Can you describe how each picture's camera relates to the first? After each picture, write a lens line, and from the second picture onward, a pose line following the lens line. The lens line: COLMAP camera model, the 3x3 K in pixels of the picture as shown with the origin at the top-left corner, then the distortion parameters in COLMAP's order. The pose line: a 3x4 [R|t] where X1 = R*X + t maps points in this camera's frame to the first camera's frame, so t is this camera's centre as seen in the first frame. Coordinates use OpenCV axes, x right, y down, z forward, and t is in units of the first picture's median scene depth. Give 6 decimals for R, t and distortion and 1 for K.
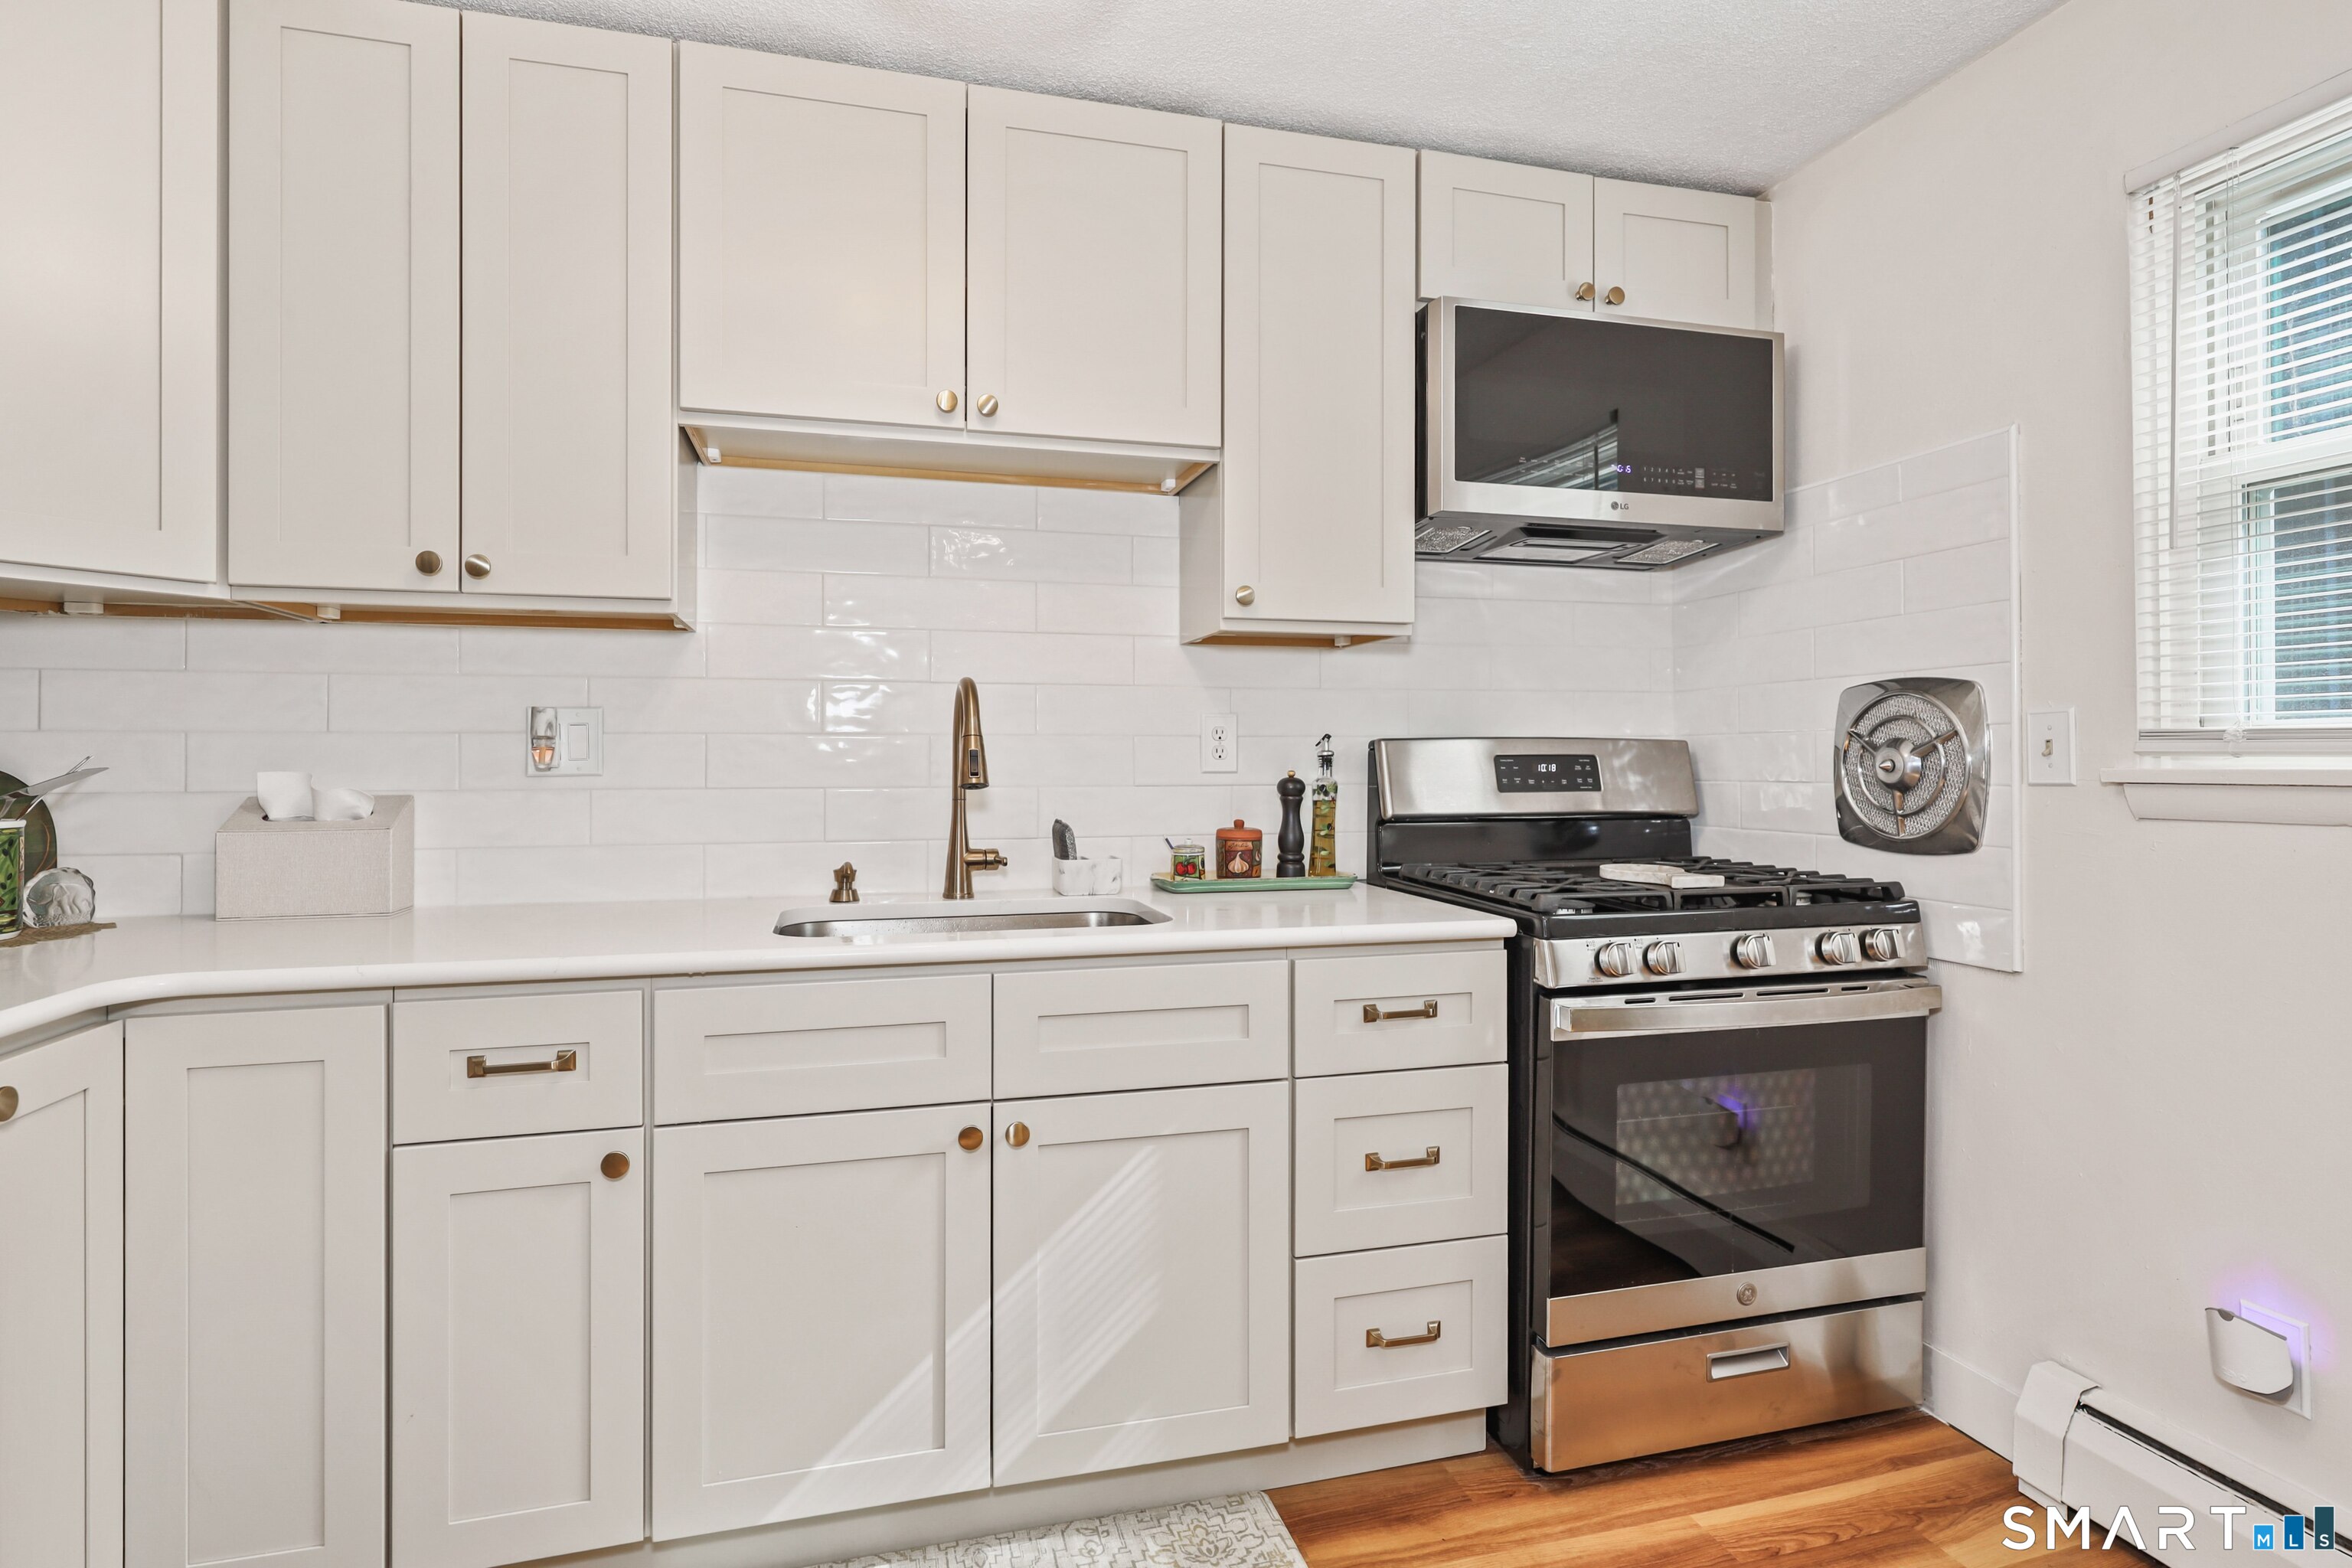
lens RADIAL K [[1182.1, 0, 1164.7], [0, 1182.1, 755.1], [0, 0, 1]] dist [0.004029, 0.000423]
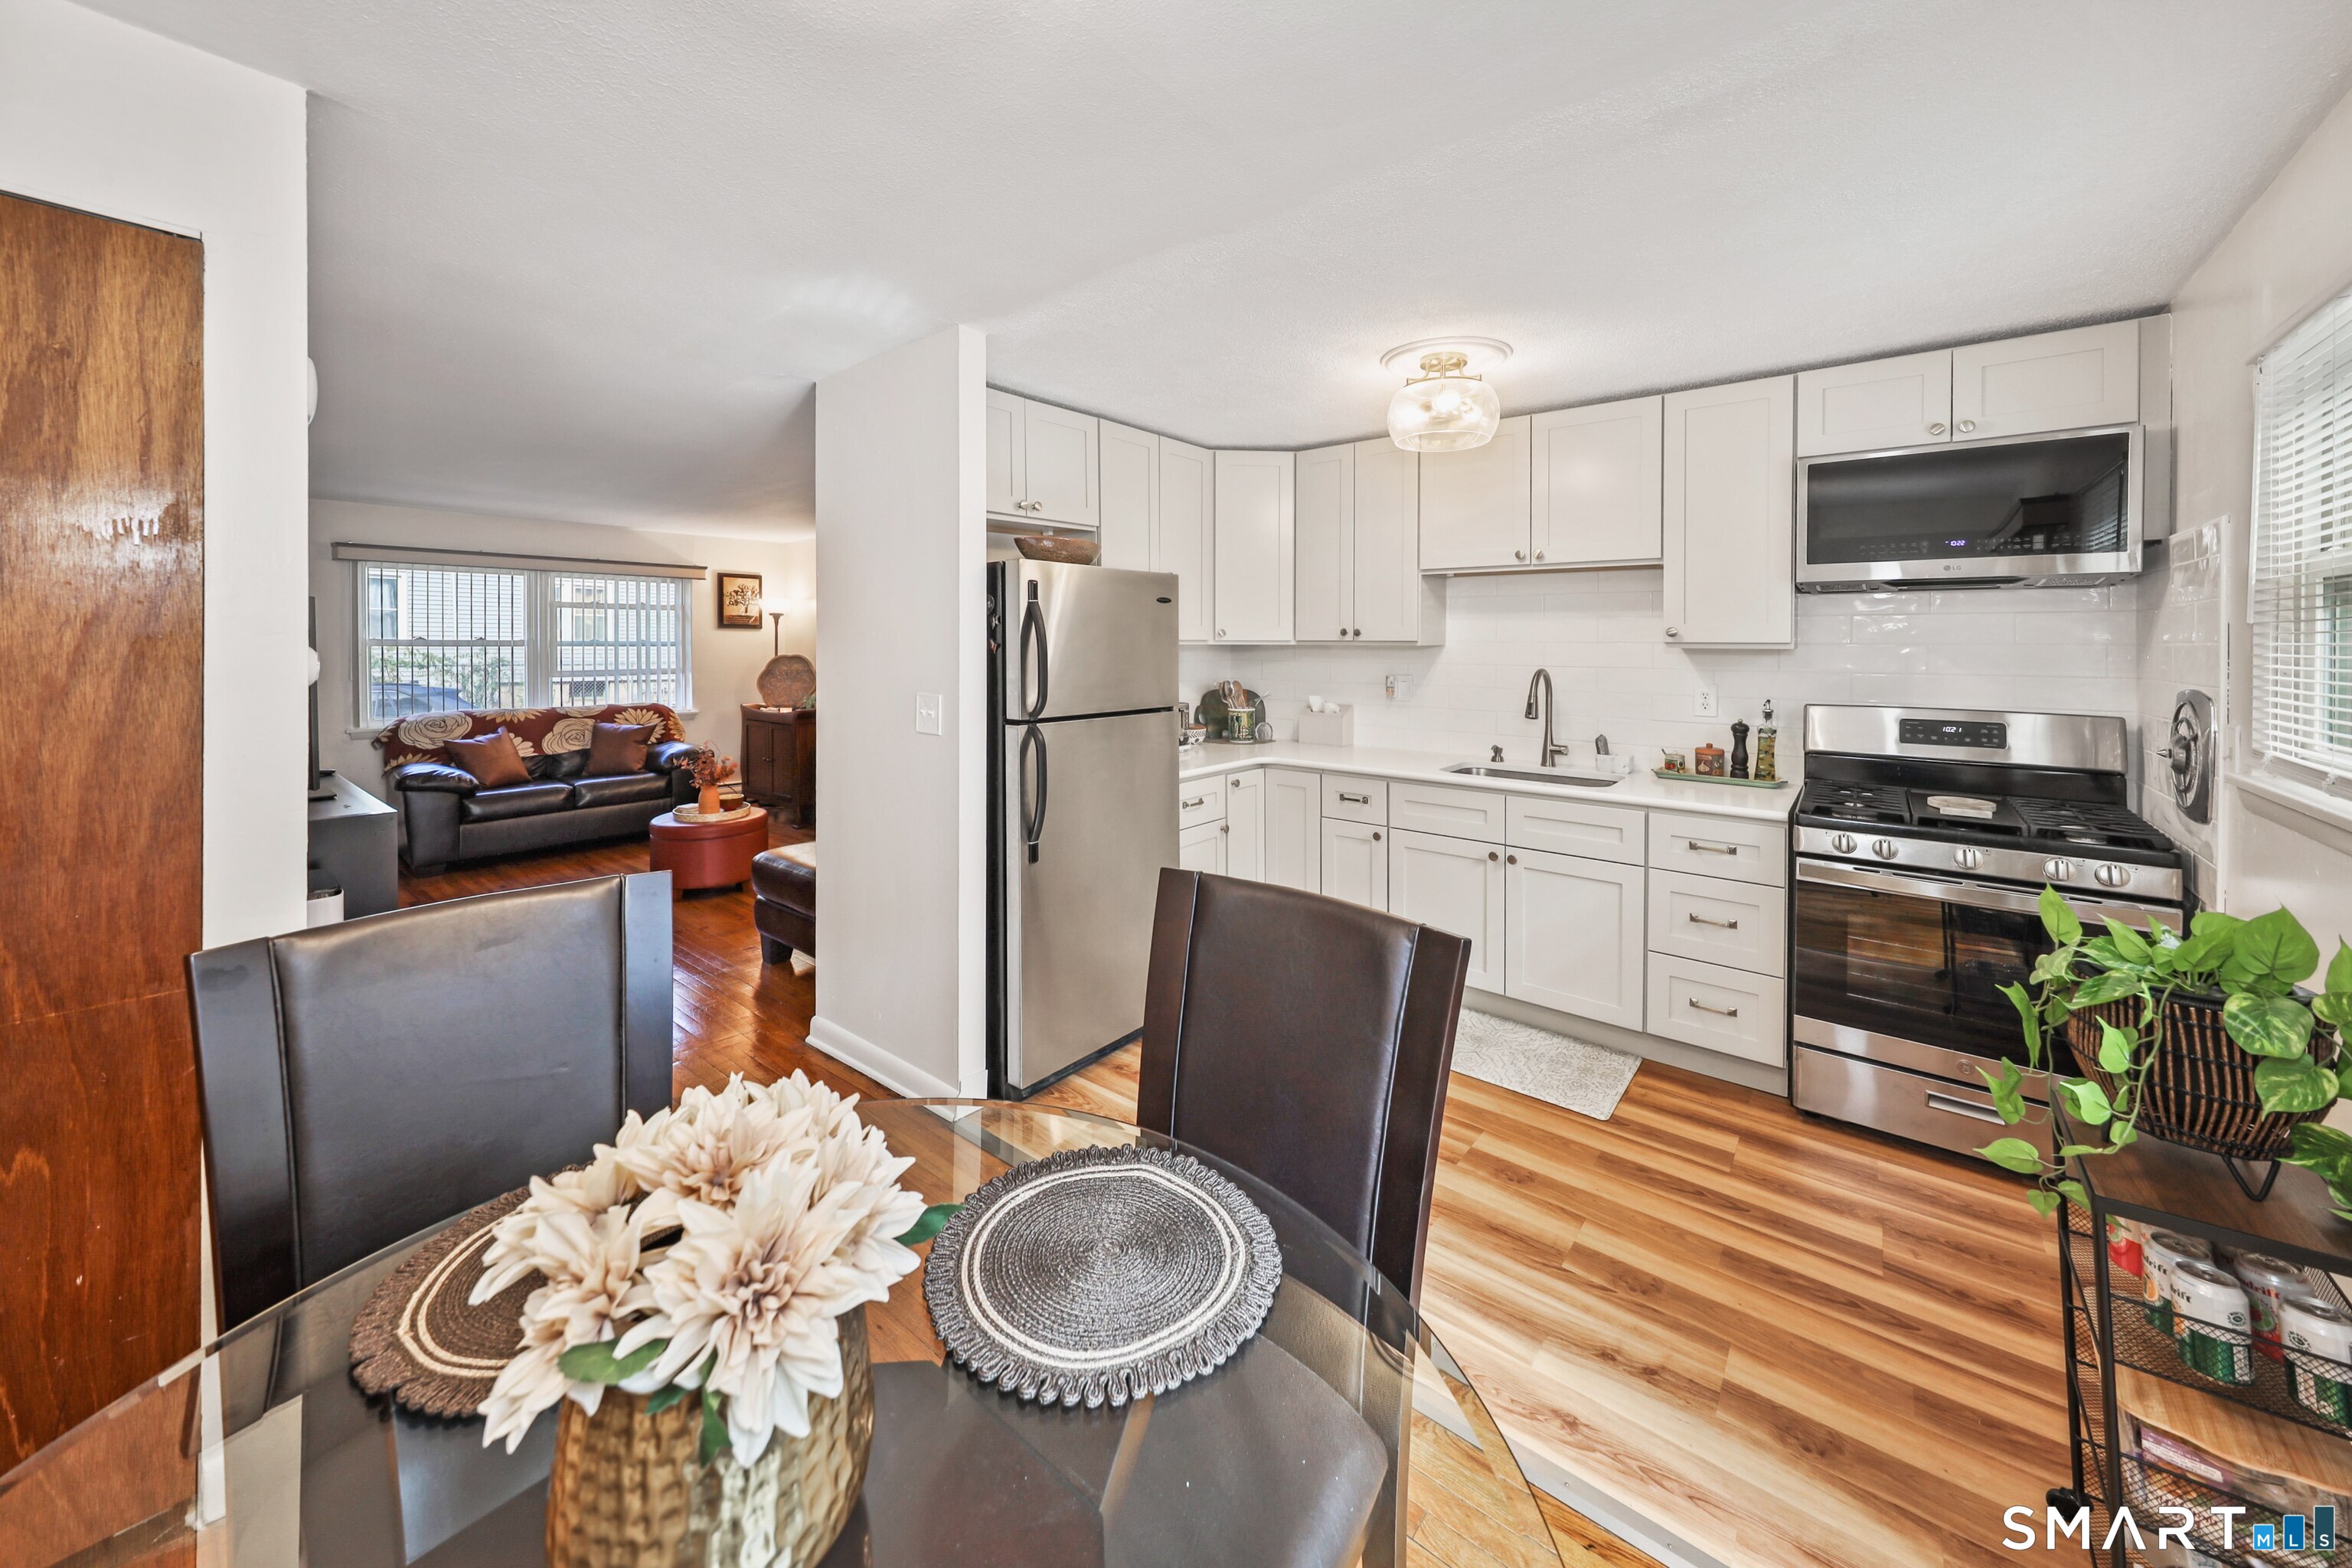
lens RADIAL K [[874.8, 0, 1158.8], [0, 874.8, 635.8], [0, 0, 1]] dist [0.001668, -0.000192]
pose [[0.573290, 0.002248, -0.819349, 0.794378], [-0.000627, 0.999997, 0.002304, -0.133602], [0.819352, -0.000807, 0.573290, -0.567455]]
